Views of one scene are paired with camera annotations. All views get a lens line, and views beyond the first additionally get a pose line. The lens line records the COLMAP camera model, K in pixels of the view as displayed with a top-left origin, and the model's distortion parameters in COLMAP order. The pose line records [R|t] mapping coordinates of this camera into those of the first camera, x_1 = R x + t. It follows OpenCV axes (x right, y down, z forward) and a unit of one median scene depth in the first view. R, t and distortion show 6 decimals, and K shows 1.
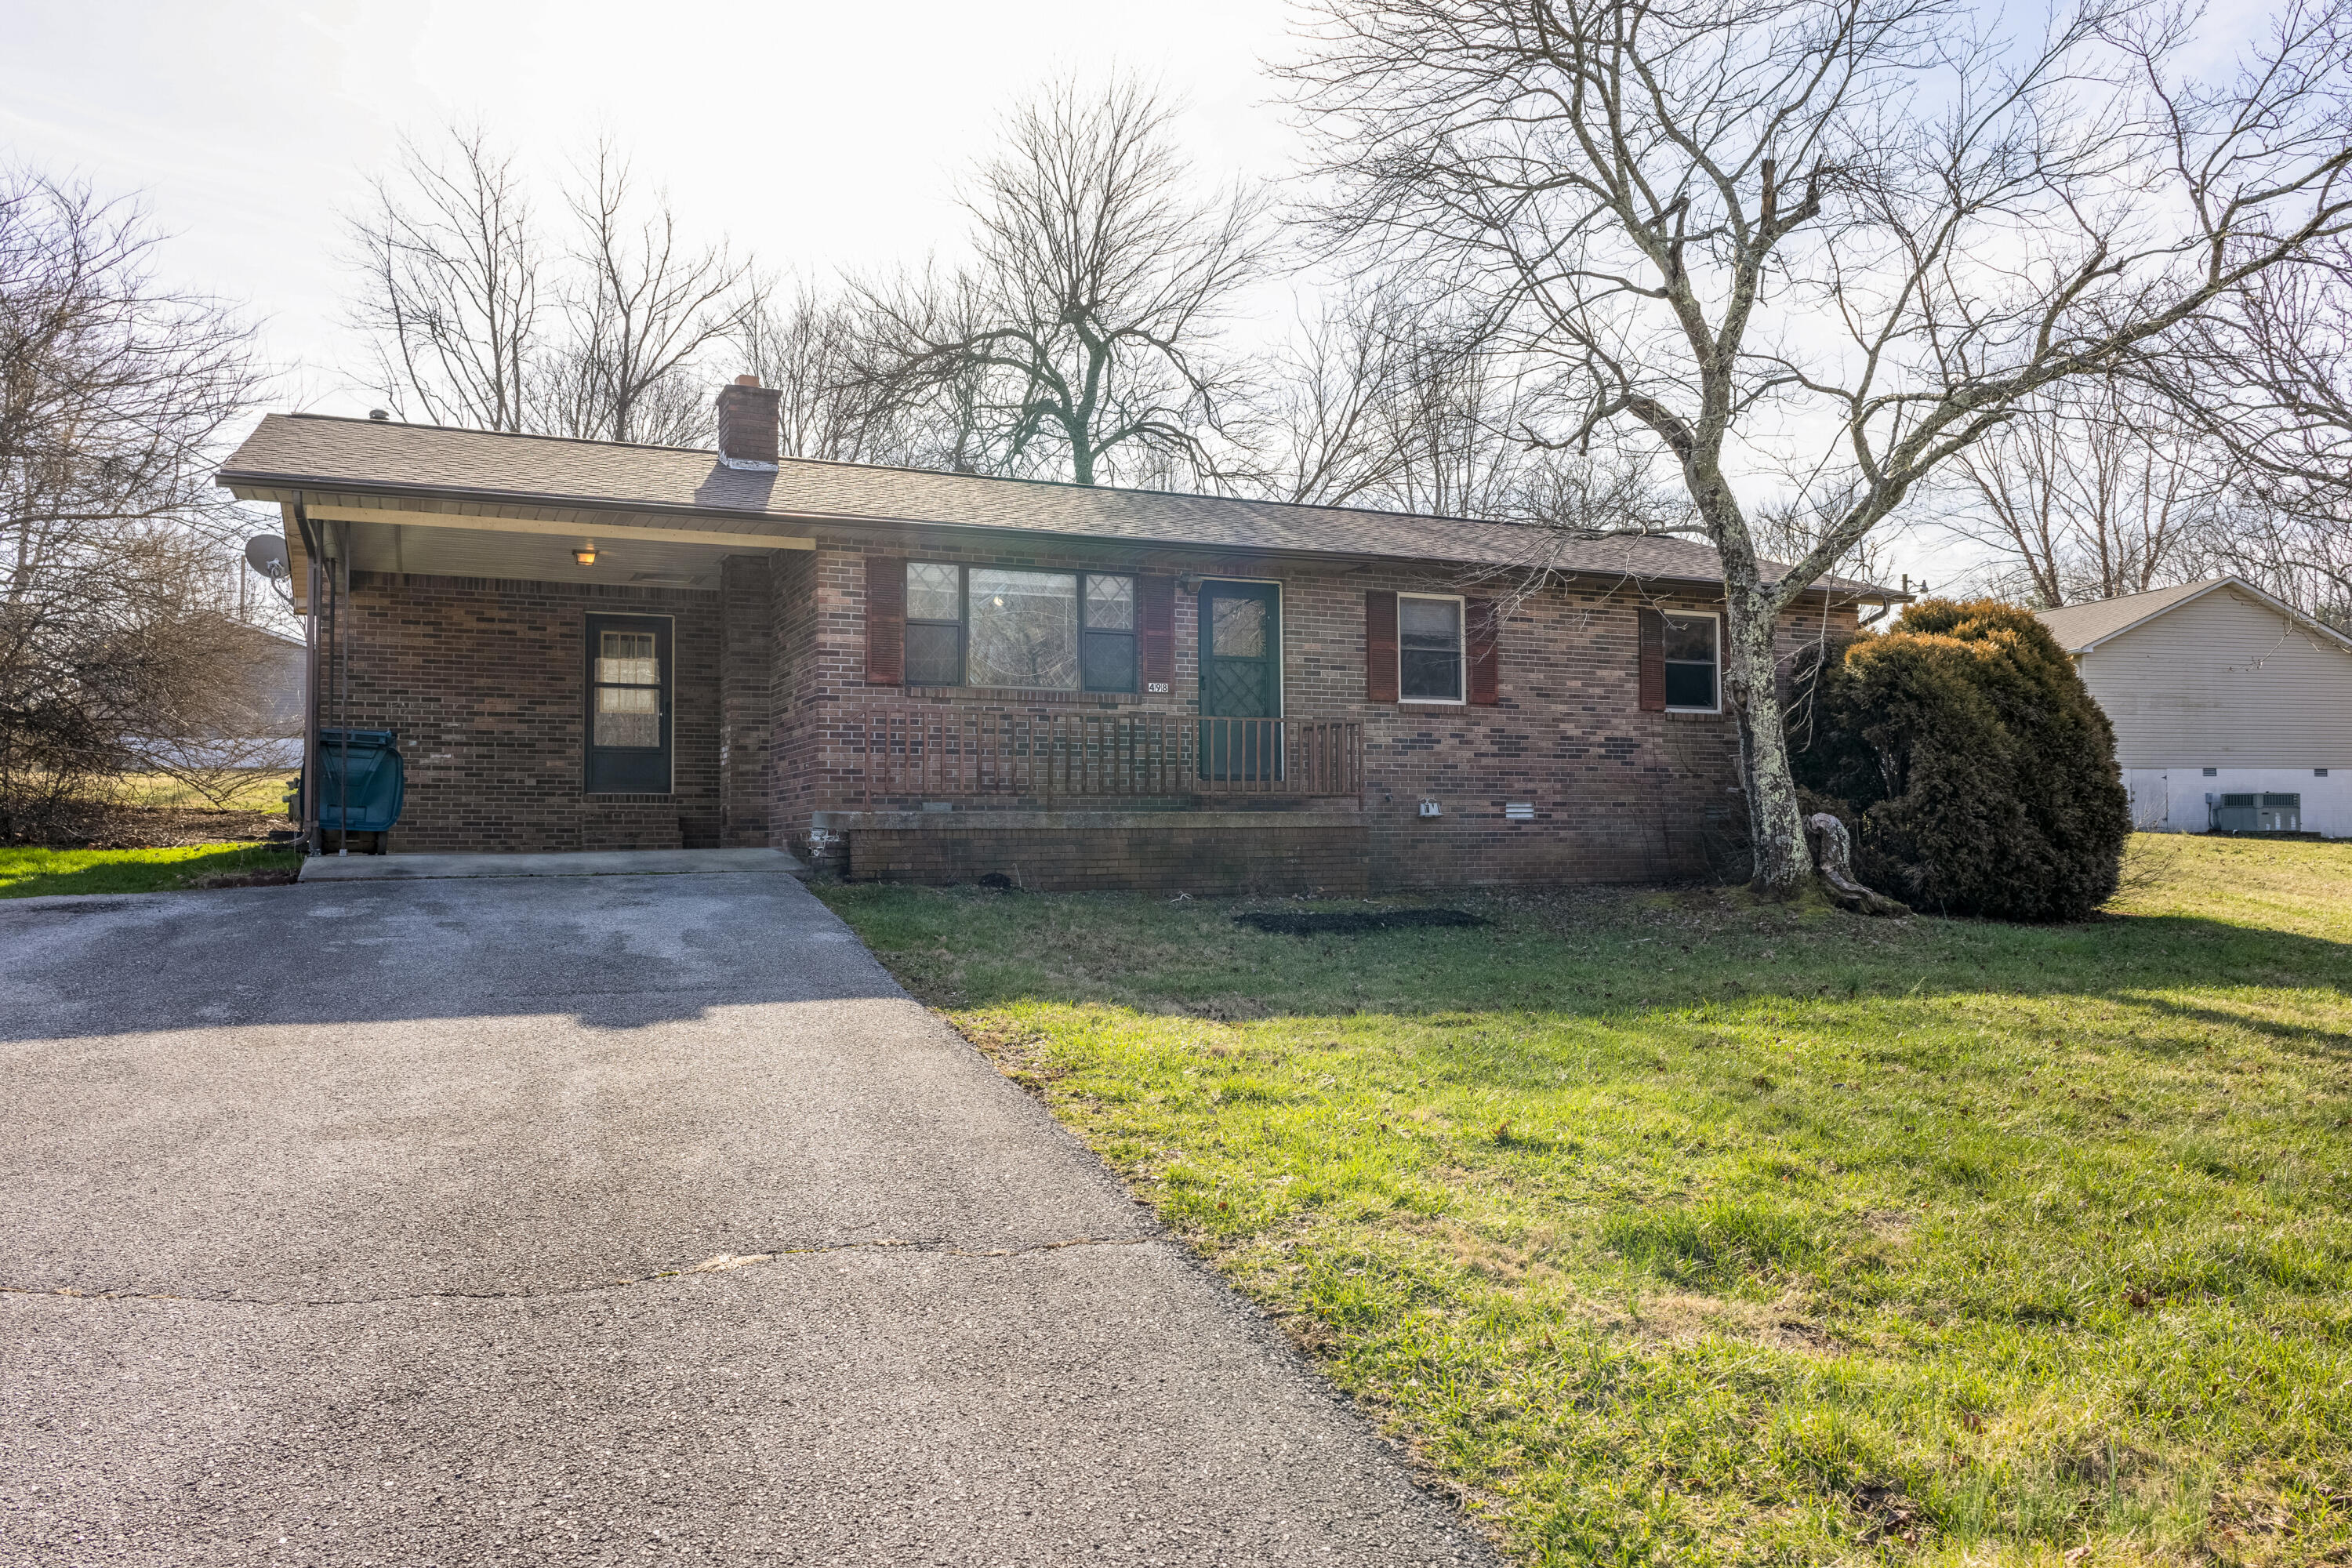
lens RADIAL K [[1568.8, 0, 1167.8], [0, 1568.8, 778.5], [0, 0, 1]] dist [0.006904, -0.004832]
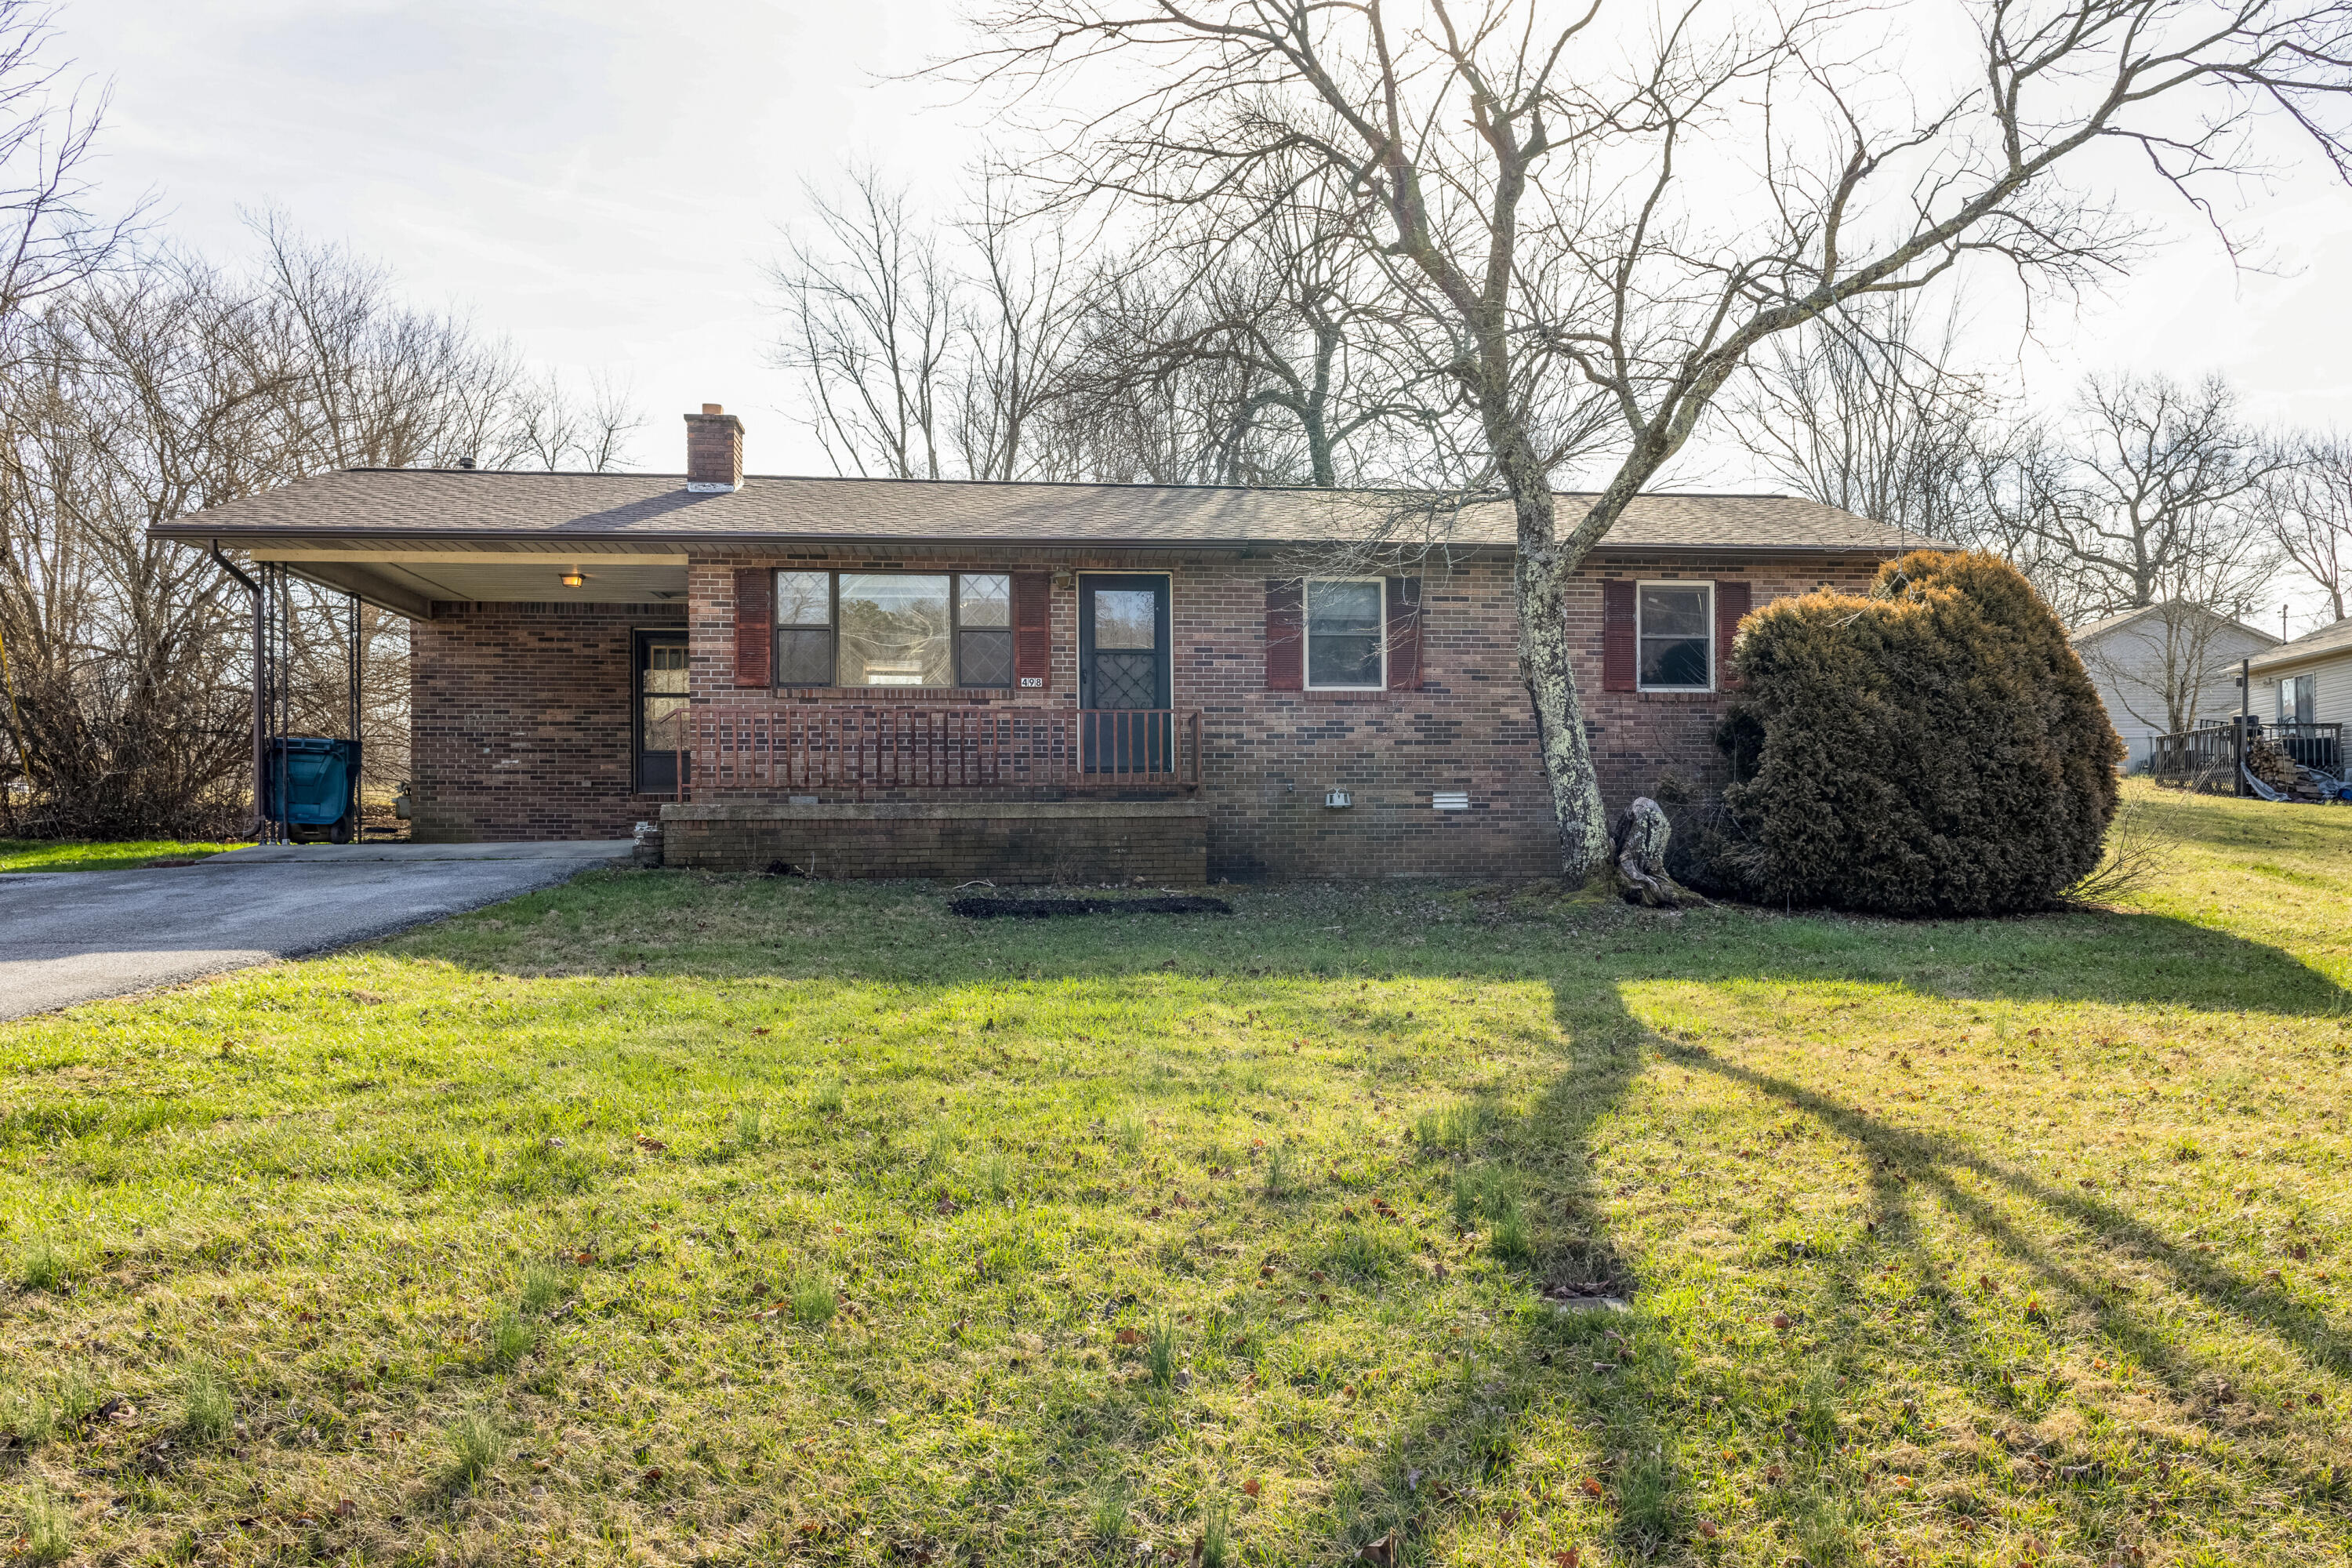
lens RADIAL K [[1651.2, 0, 1238.2], [0, 1651.2, 833.2], [0, 0, 1]] dist [0.010053, 0.001459]
pose [[0.958410, -0.004337, -0.285363, 0.413780], [0.012666, 0.999546, 0.027346, 0.012169], [0.285115, -0.029823, 0.958029, 0.004816]]
